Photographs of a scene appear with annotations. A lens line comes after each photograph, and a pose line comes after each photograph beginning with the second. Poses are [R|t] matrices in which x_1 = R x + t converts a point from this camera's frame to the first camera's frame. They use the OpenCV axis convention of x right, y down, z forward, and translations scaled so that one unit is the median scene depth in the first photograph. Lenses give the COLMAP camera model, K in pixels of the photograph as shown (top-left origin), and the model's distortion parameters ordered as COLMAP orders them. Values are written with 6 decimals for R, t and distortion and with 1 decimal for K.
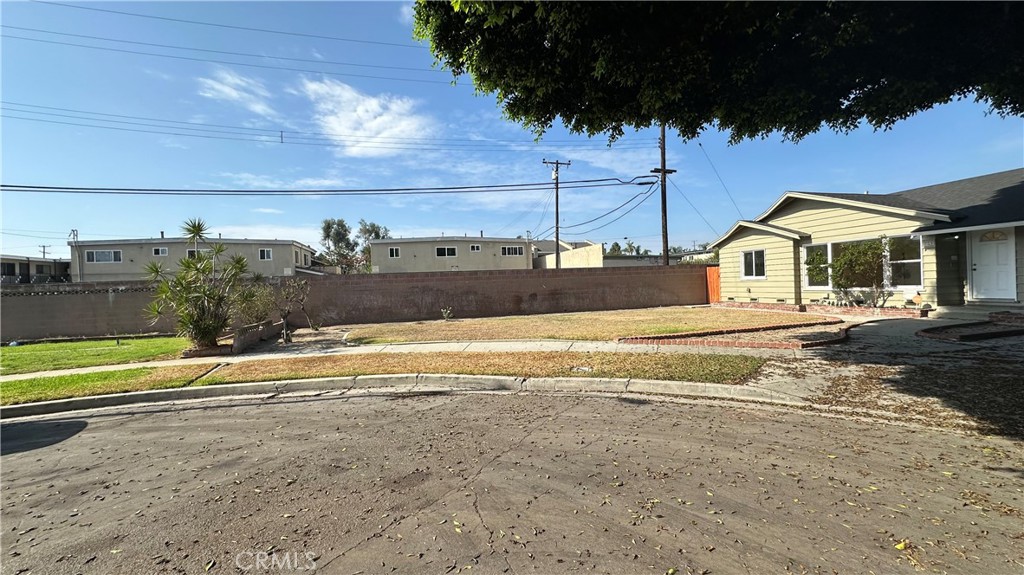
lens RADIAL K [[409.6, 0, 511.1], [0, 409.6, 286.4], [0, 0, 1]] dist [-0.003216, 0.000574]
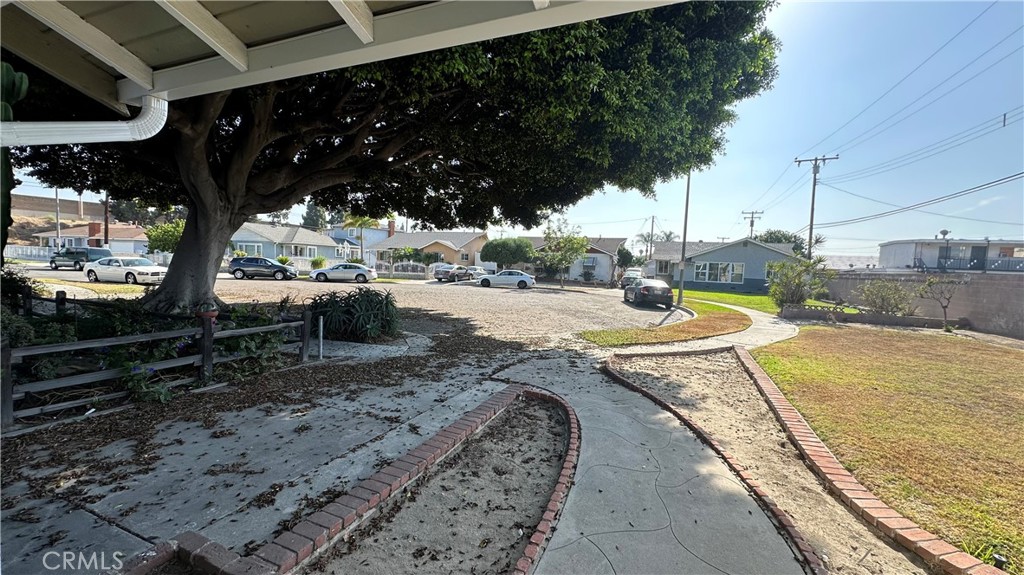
lens RADIAL K [[409.6, 0, 511.1], [0, 409.6, 286.4], [0, 0, 1]] dist [-0.003216, 0.000574]
pose [[-0.618575, 0.055156, -0.783787, 0.828030], [-0.025427, 0.995605, 0.090130, -0.052675], [0.785314, 0.075682, -0.614454, 0.715588]]
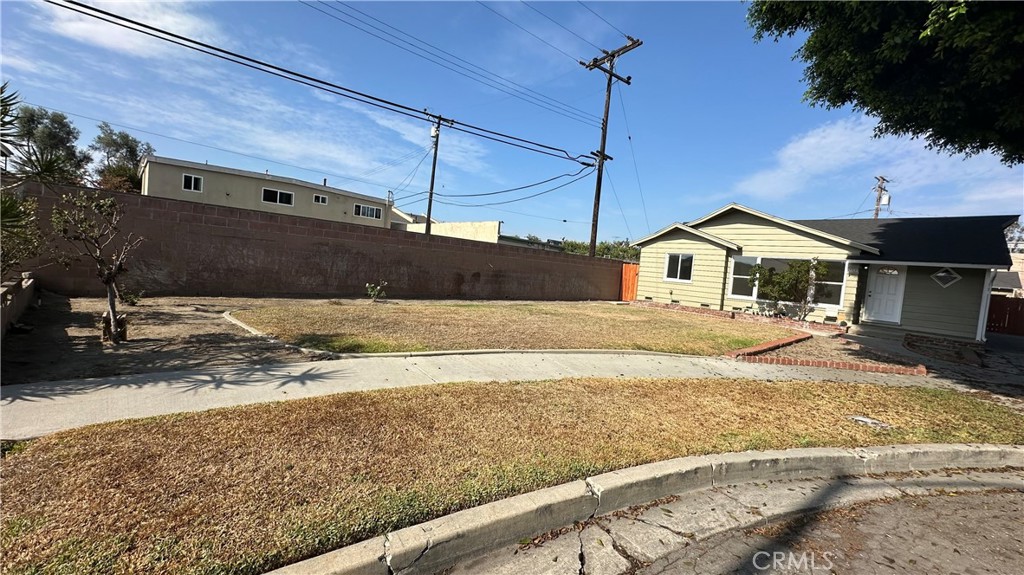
lens RADIAL K [[409.6, 0, 511.1], [0, 409.6, 286.4], [0, 0, 1]] dist [-0.003216, 0.000574]
pose [[0.873107, 0.090100, 0.479131, -0.290223], [-0.115465, 0.993030, 0.023669, 0.019431], [-0.473658, -0.075988, 0.877424, 0.329438]]
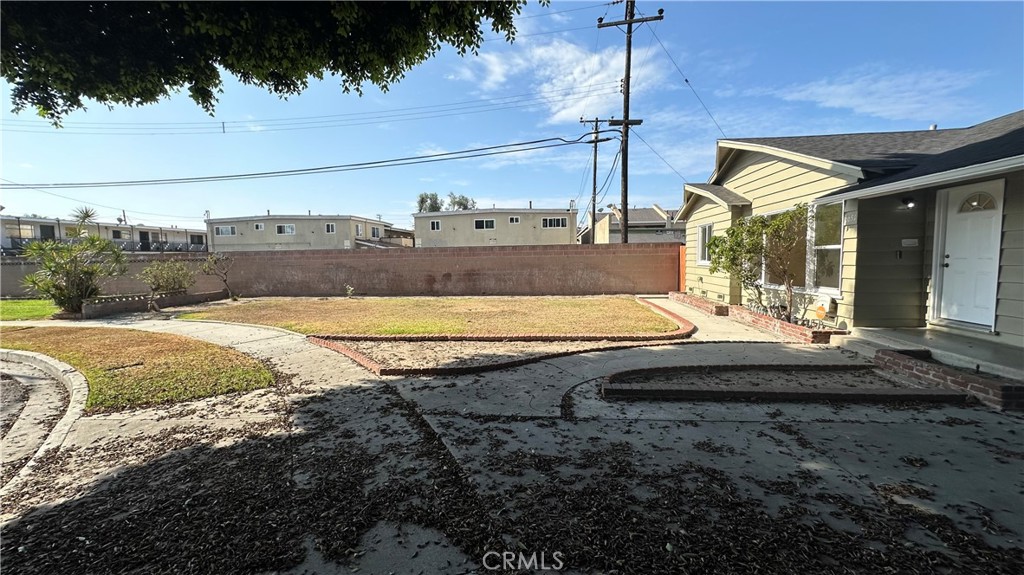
lens RADIAL K [[409.6, 0, 511.1], [0, 409.6, 286.4], [0, 0, 1]] dist [-0.003216, 0.000574]
pose [[0.928885, 0.047552, -0.367304, 0.601365], [-0.019412, 0.996611, 0.079931, -0.034143], [0.369860, -0.067117, 0.926660, 0.215588]]
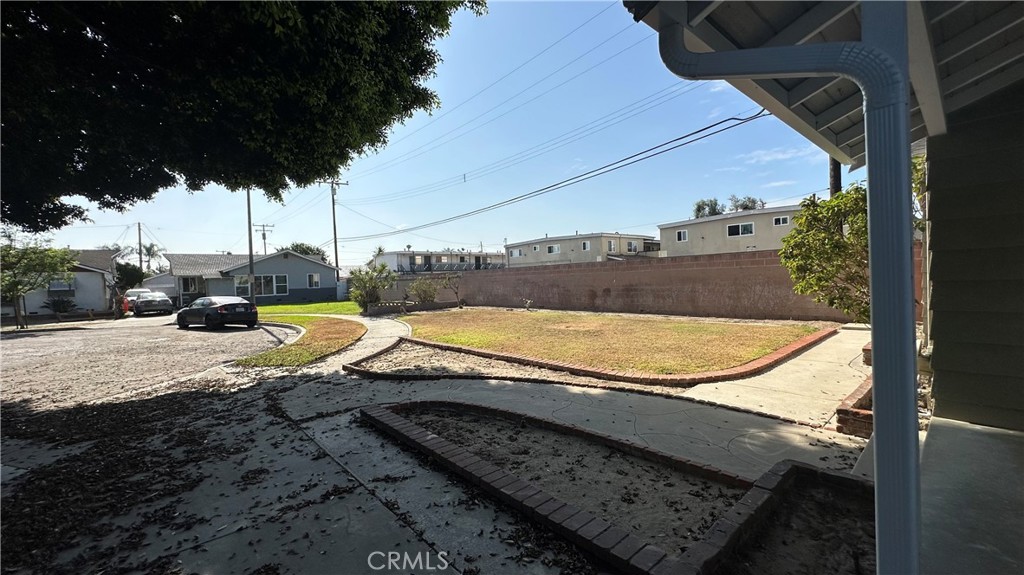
lens RADIAL K [[409.6, 0, 511.1], [0, 409.6, 286.4], [0, 0, 1]] dist [-0.003216, 0.000574]
pose [[0.434236, 0.038495, -0.899976, 0.867390], [0.014496, 0.998659, 0.049710, -0.039256], [0.900683, -0.034632, 0.433095, 0.481826]]
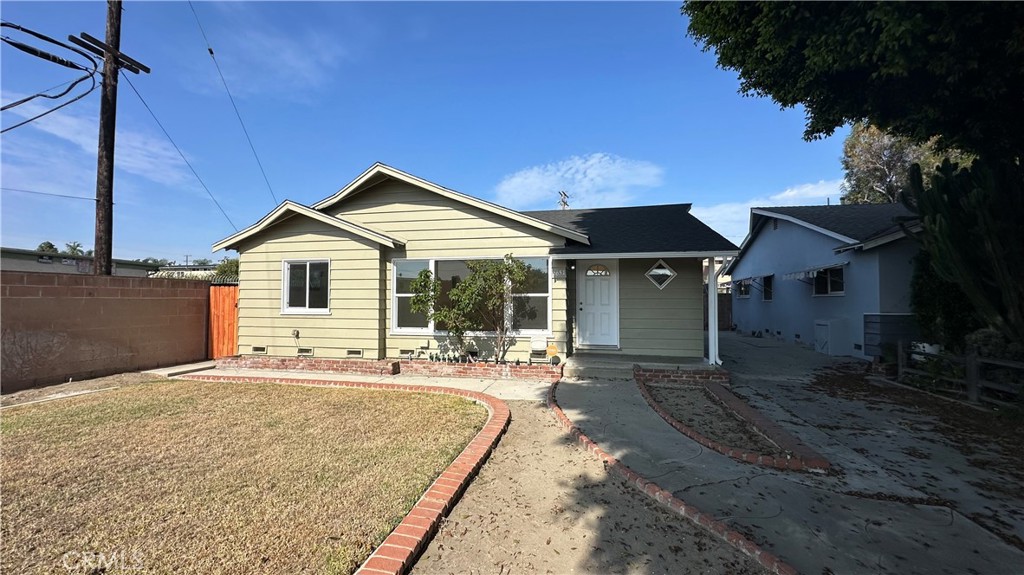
lens RADIAL K [[409.6, 0, 511.1], [0, 409.6, 286.4], [0, 0, 1]] dist [-0.003216, 0.000574]
pose [[0.458008, 0.066683, 0.886444, 0.256919], [-0.012164, 0.997559, -0.068757, -0.021653], [-0.888865, 0.020708, 0.457701, 0.561995]]
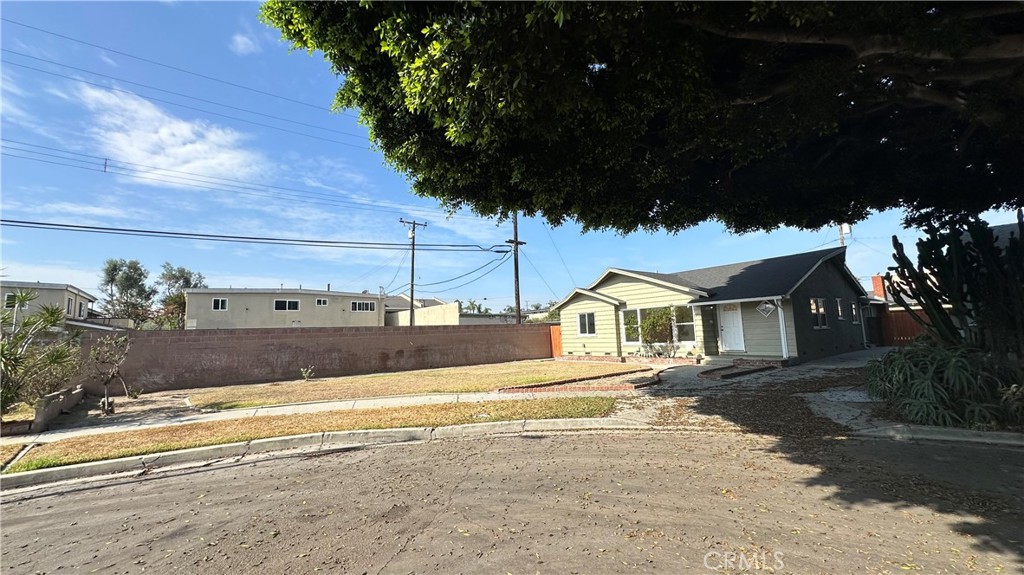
lens RADIAL K [[409.6, 0, 511.1], [0, 409.6, 286.4], [0, 0, 1]] dist [-0.003216, 0.000574]
pose [[0.926309, 0.047302, 0.373784, -0.087230], [0.004288, 0.990700, -0.135997, -0.000023], [-0.376741, 0.127578, 0.917491, -0.055983]]
